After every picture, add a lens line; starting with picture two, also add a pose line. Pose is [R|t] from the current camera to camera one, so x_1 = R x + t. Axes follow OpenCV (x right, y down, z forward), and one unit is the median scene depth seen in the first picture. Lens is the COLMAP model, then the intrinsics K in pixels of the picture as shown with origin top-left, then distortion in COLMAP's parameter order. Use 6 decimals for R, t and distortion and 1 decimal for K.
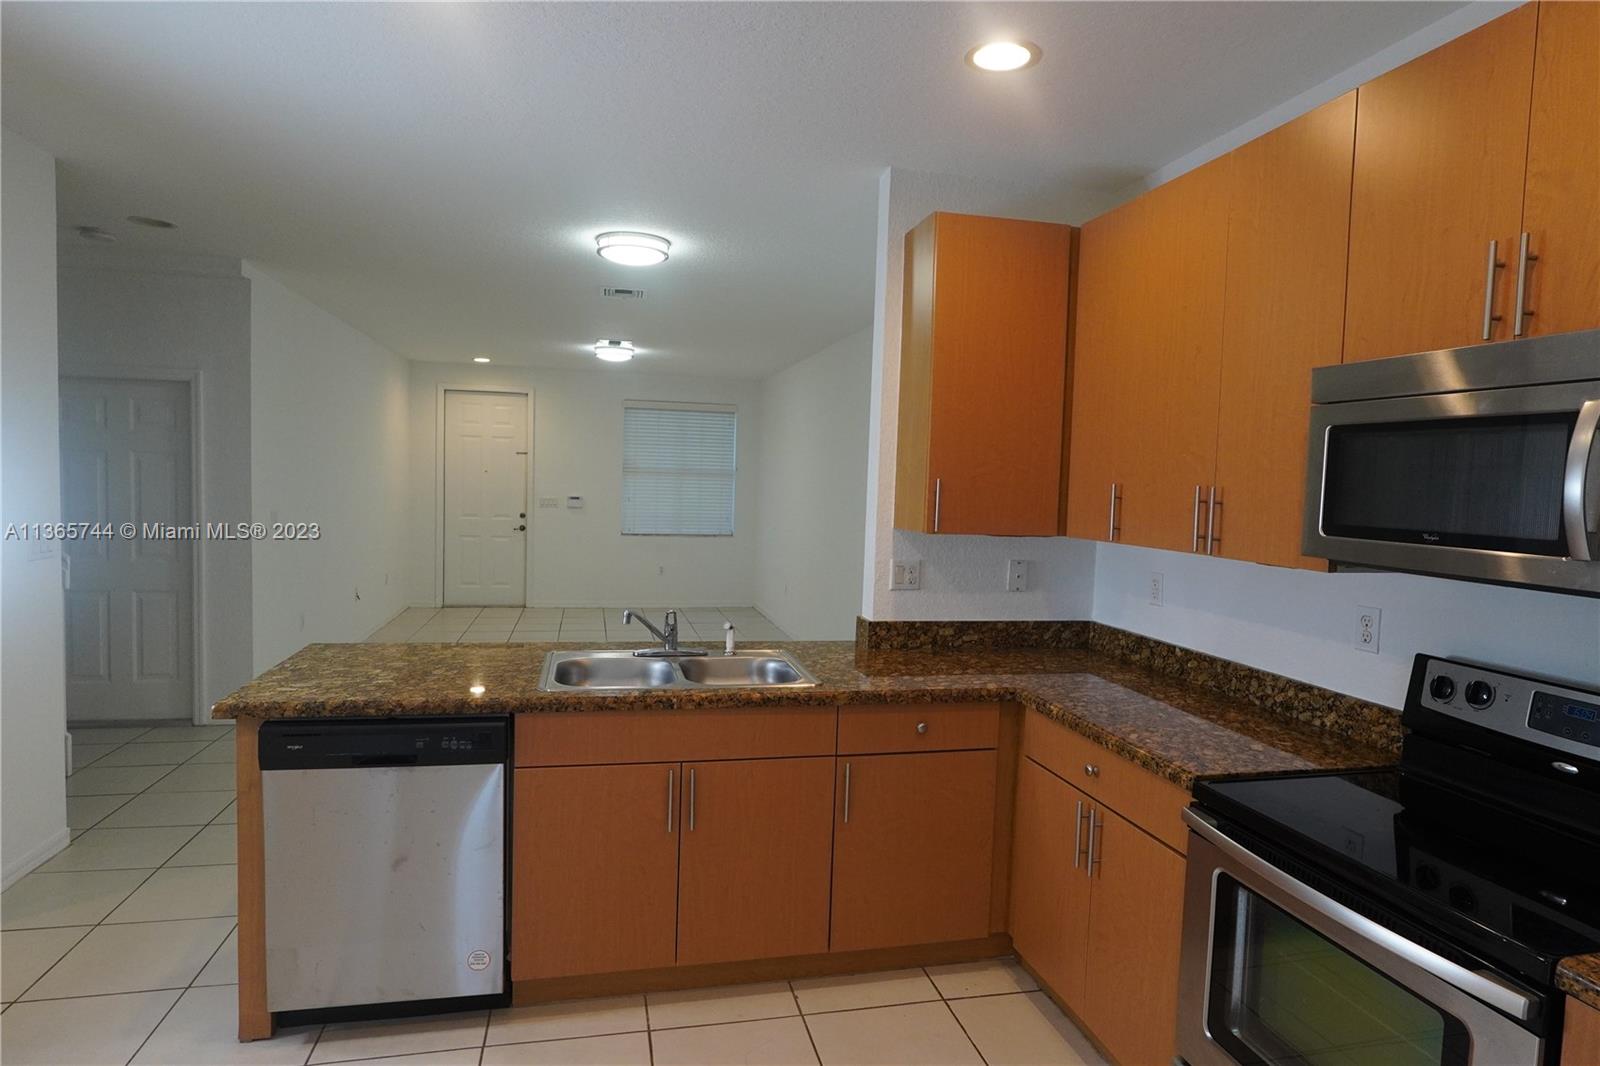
lens RADIAL K [[904.0, 0, 802.9], [0, 904.0, 533.8], [0, 0, 1]] dist [-0.015032, 0.003313]
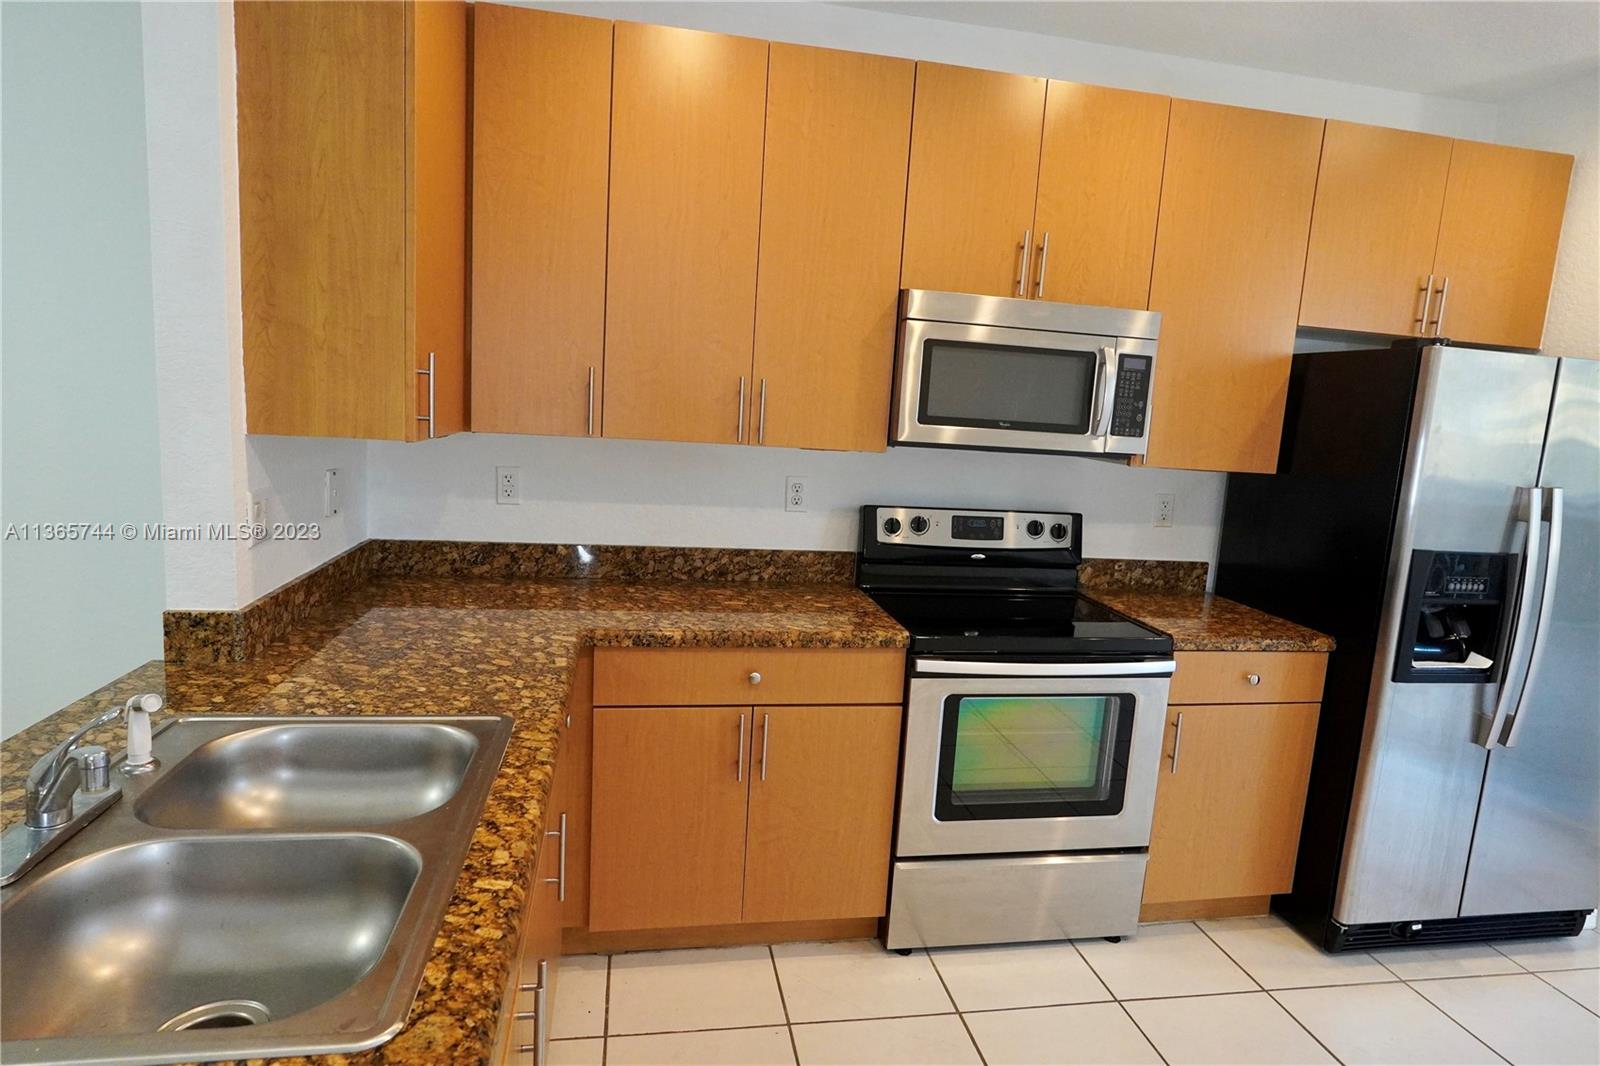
lens RADIAL K [[904.0, 0, 802.9], [0, 904.0, 533.8], [0, 0, 1]] dist [-0.015032, 0.003313]
pose [[0.051358, -0.177978, 0.982693, -0.512818], [0.002440, 0.984011, 0.178089, -0.052910], [-0.998677, -0.006749, 0.050971, 0.765424]]
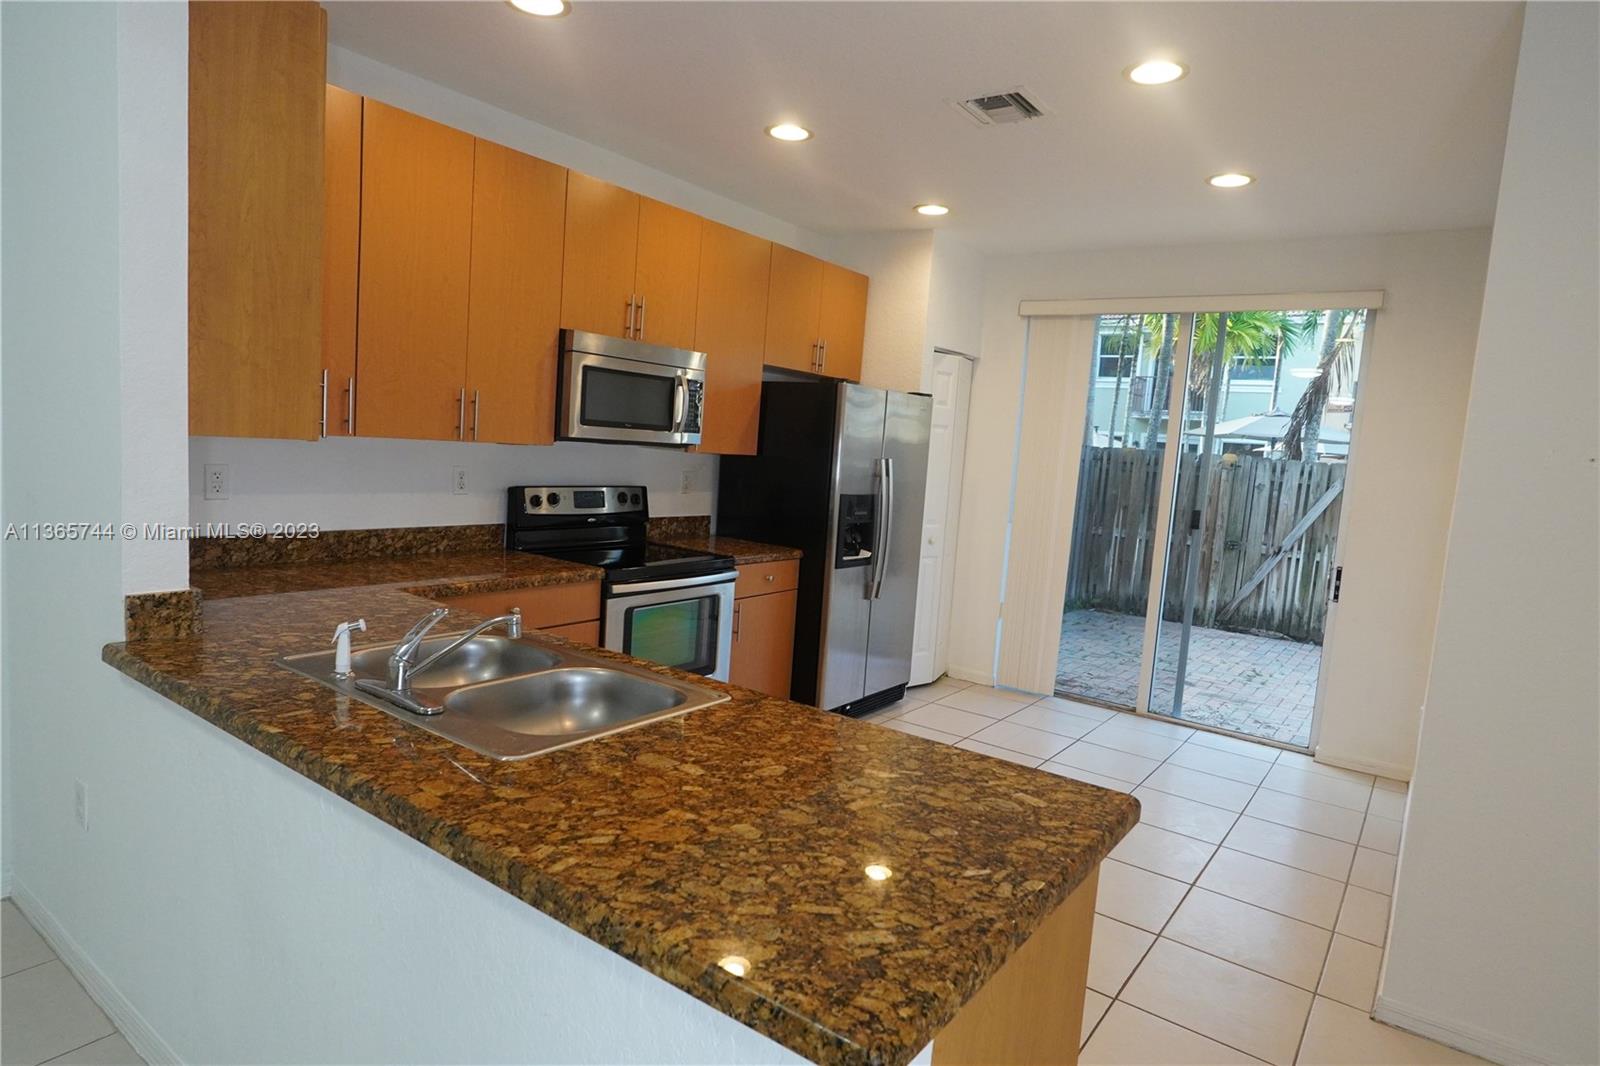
lens RADIAL K [[904.0, 0, 802.9], [0, 904.0, 533.8], [0, 0, 1]] dist [-0.015032, 0.003313]
pose [[-0.646860, -0.157593, 0.746147, -0.782152], [-0.045579, 0.984655, 0.168454, -0.077803], [-0.761245, 0.074958, -0.644117, 1.293951]]
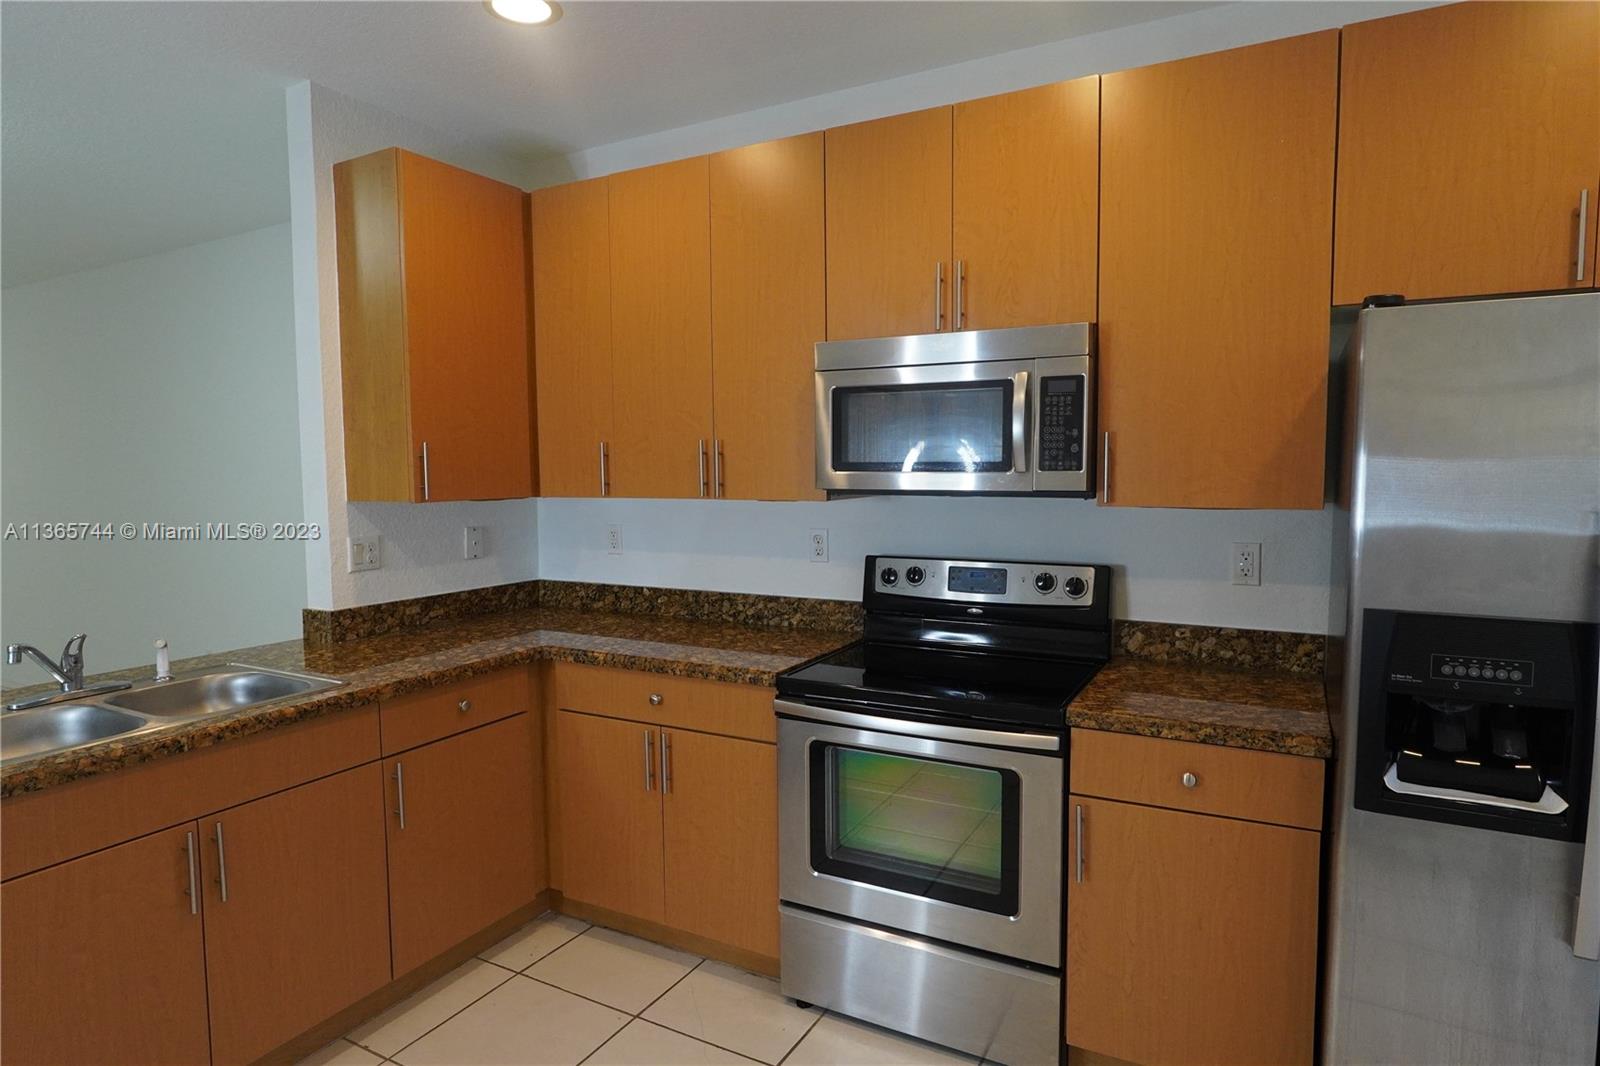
lens RADIAL K [[904.0, 0, 802.9], [0, 904.0, 533.8], [0, 0, 1]] dist [-0.015032, 0.003313]
pose [[0.666824, -0.095058, 0.739127, -0.304695], [0.075277, 0.995350, 0.060098, 0.006253], [-0.741403, 0.015565, 0.670879, 0.103022]]
